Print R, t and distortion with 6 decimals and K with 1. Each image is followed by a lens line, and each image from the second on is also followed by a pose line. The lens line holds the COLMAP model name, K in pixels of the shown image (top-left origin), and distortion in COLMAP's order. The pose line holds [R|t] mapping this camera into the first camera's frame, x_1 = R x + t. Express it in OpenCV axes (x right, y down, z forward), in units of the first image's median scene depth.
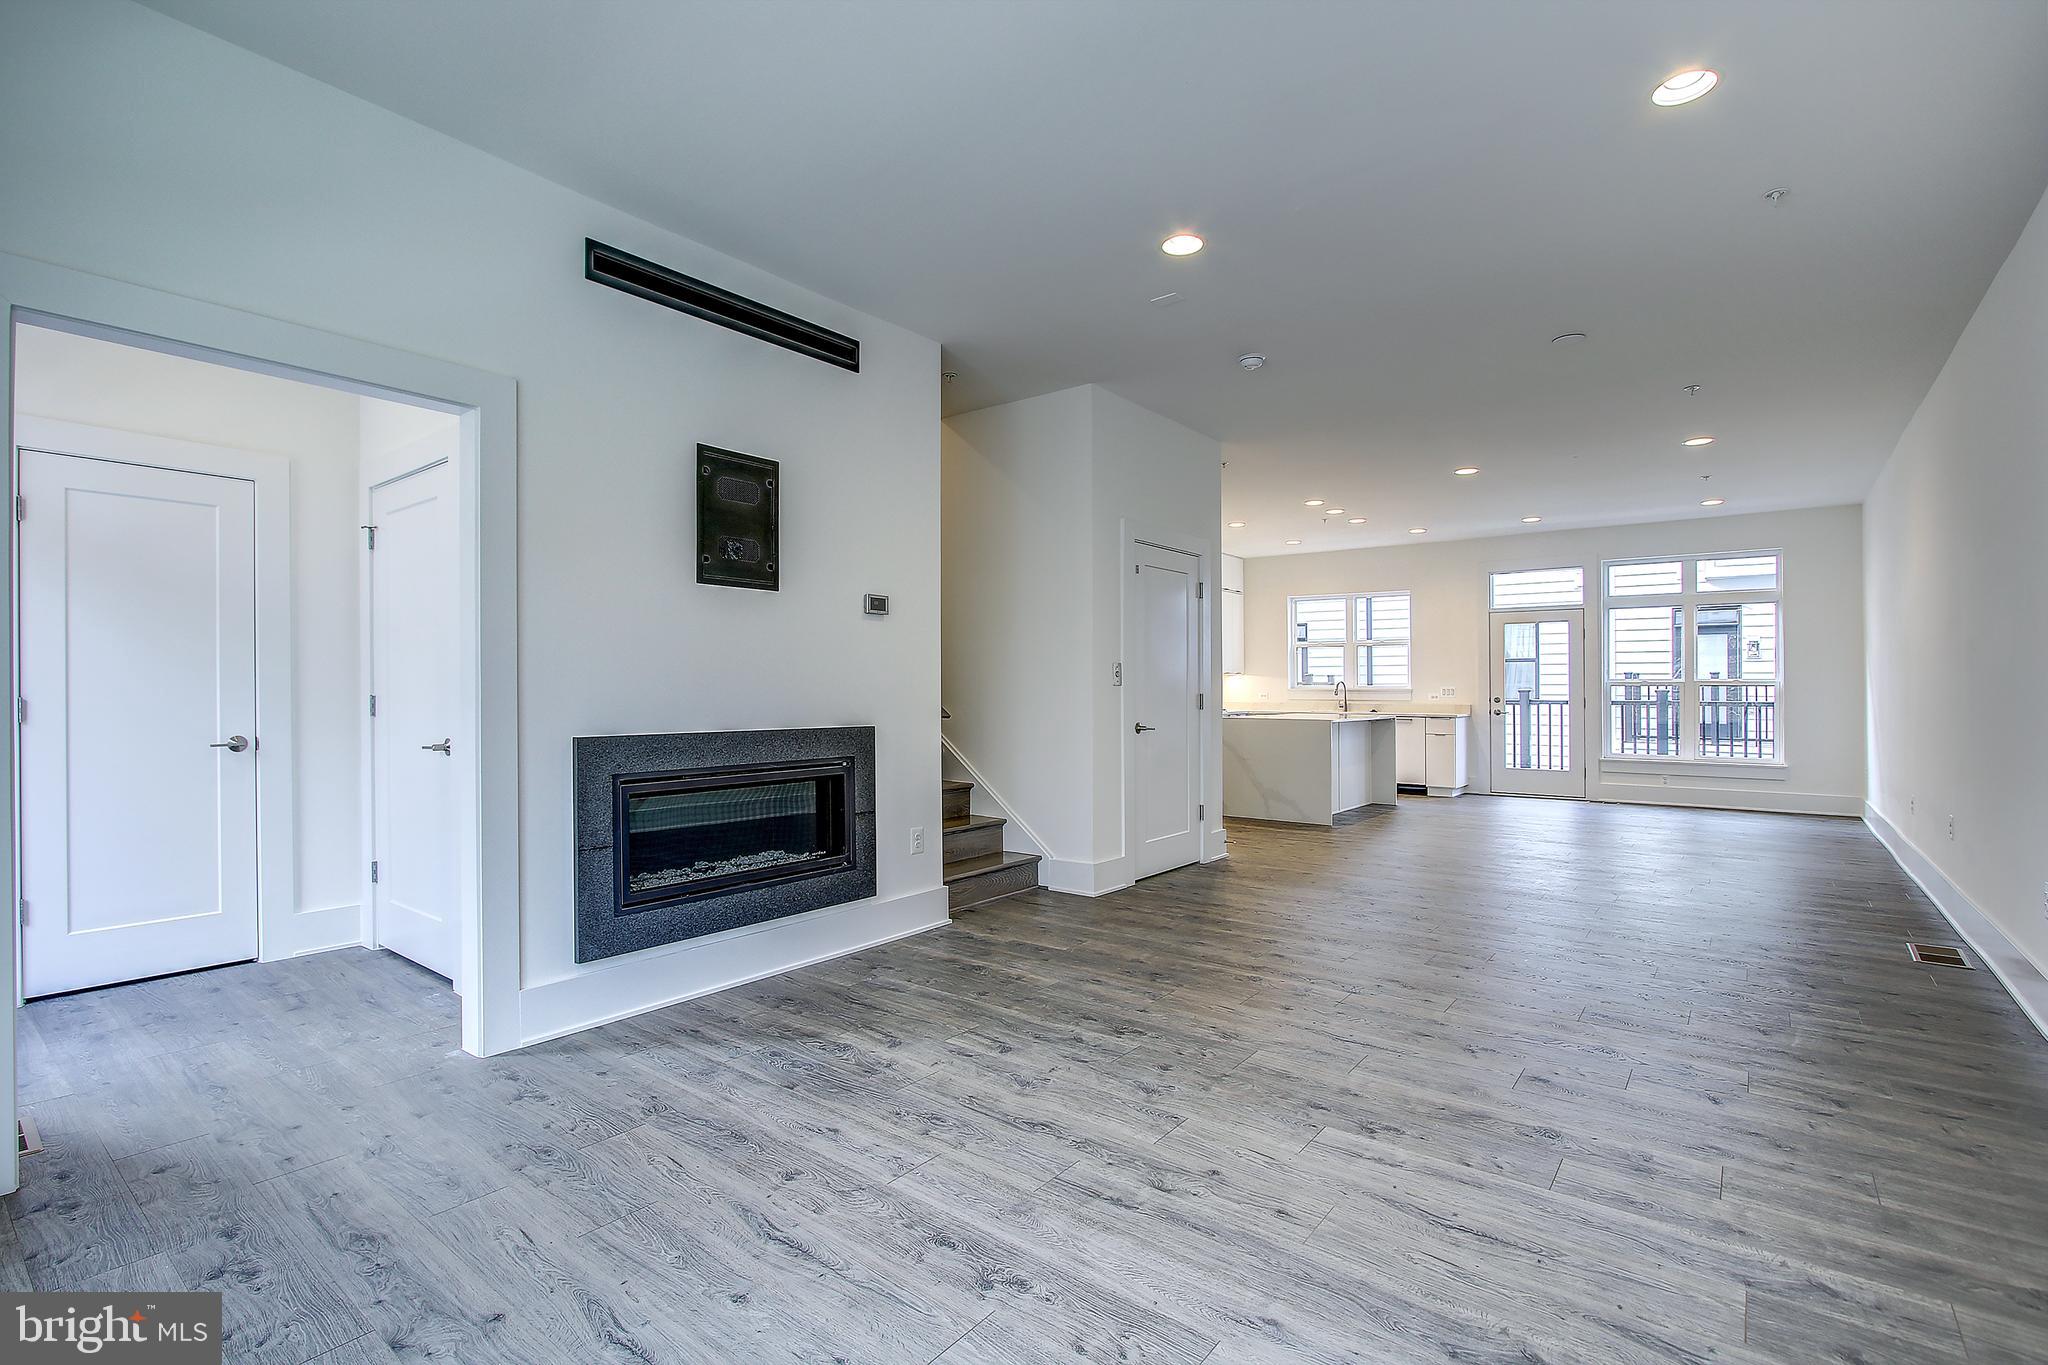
lens RADIAL K [[946.7, 0, 1010.5], [0, 946.7, 692.7], [0, 0, 1]] dist [-0.016746, -0.000170]
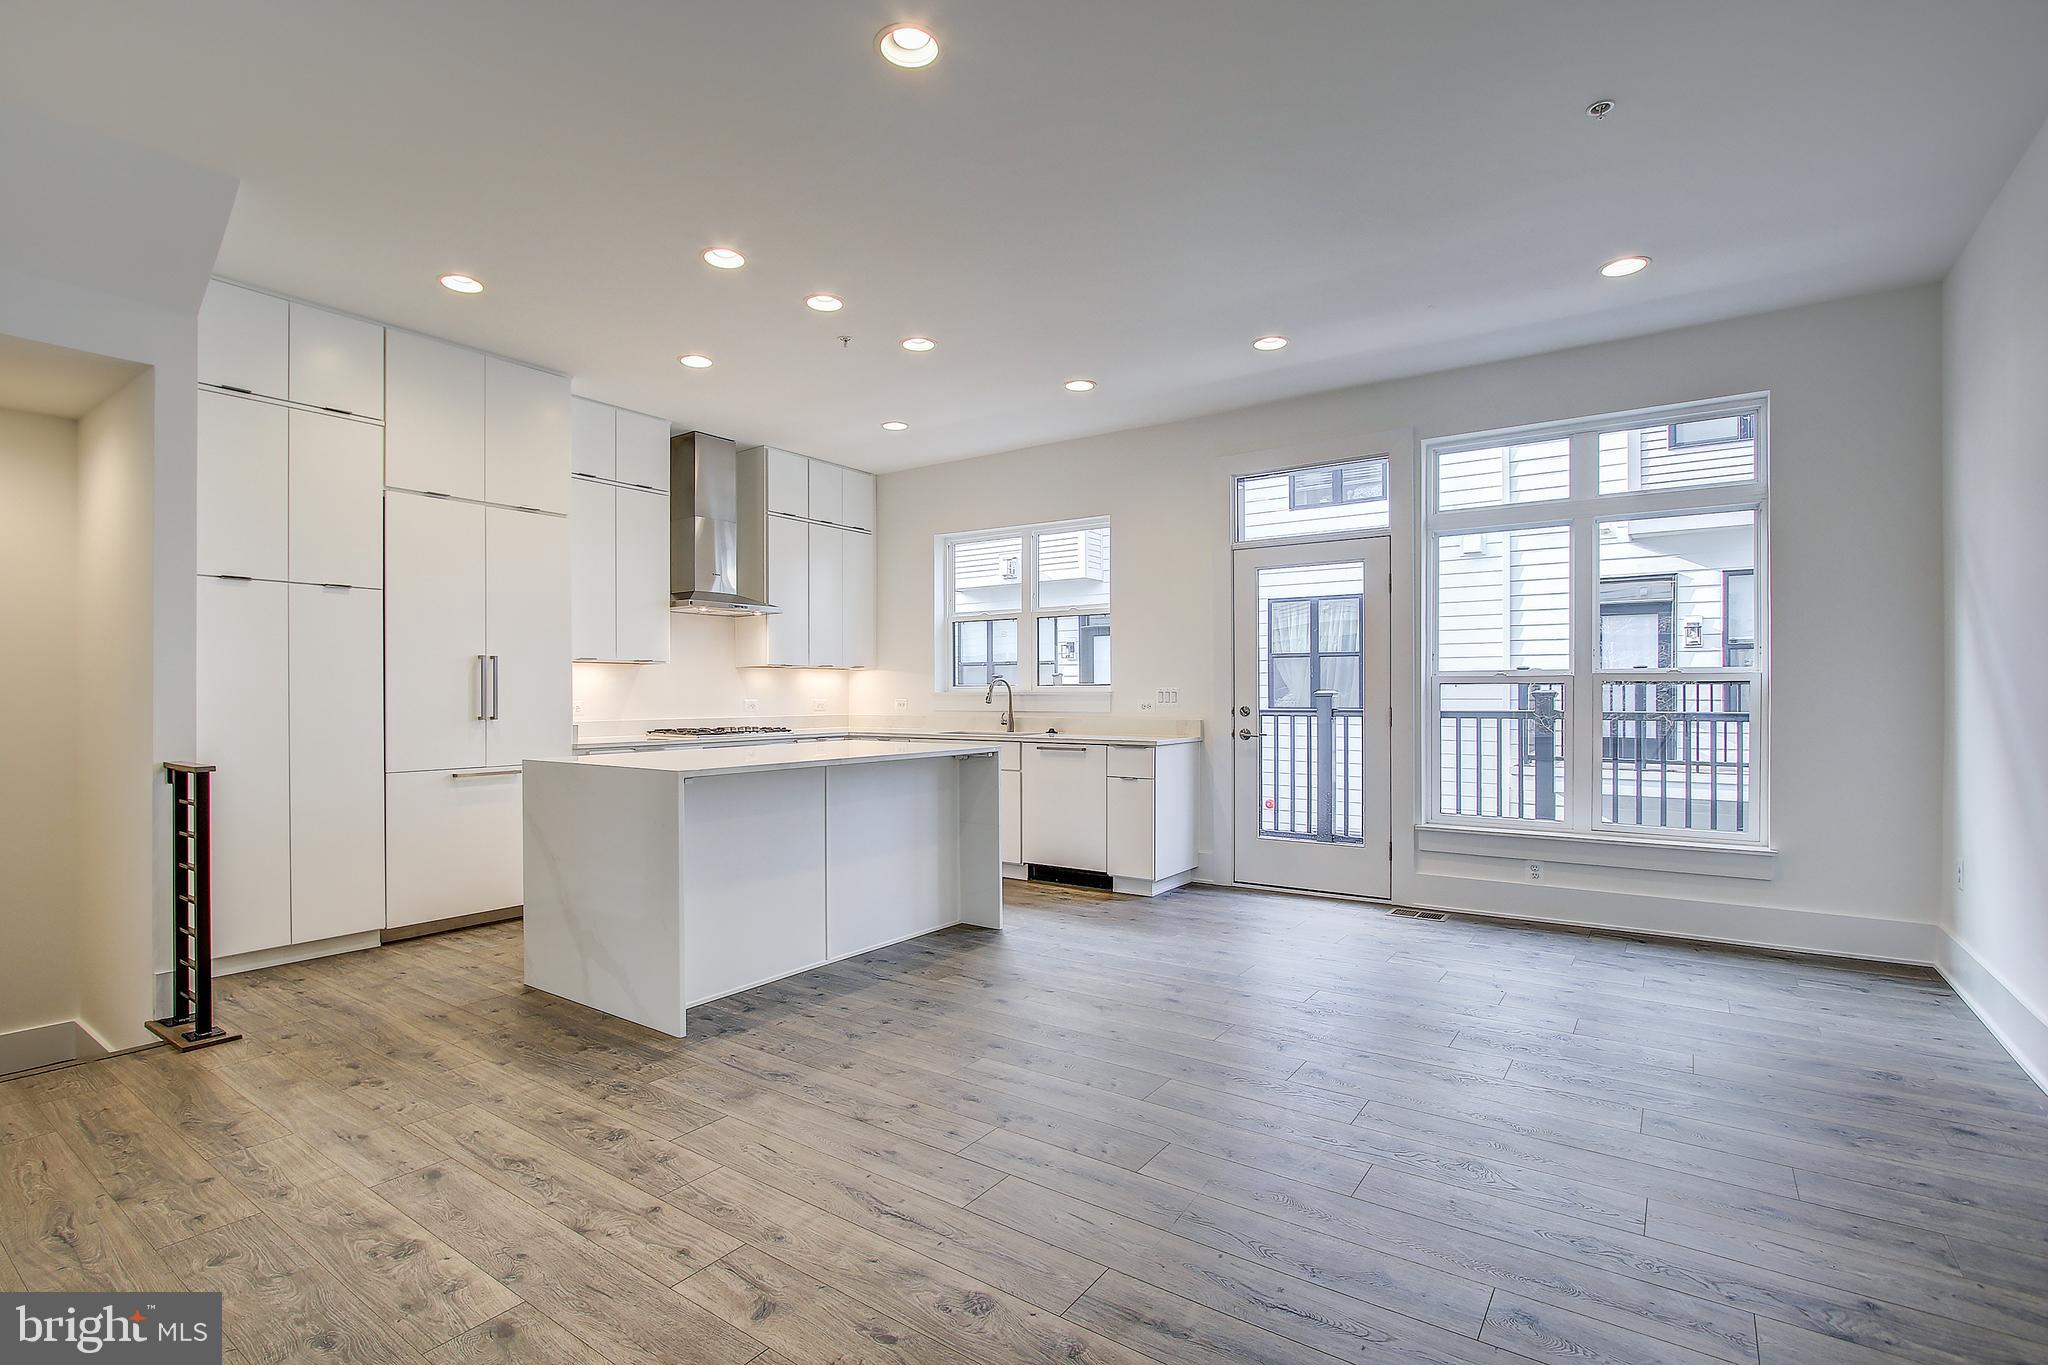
lens RADIAL K [[934.8, 0, 1024.7], [0, 934.8, 700.5], [0, 0, 1]] dist [-0.002663, -0.000428]
pose [[0.998291, -0.004116, 0.058299, 0.358955], [0.004009, 0.999990, 0.001963, 0.000076], [-0.058306, -0.001726, 0.998297, 0.471399]]
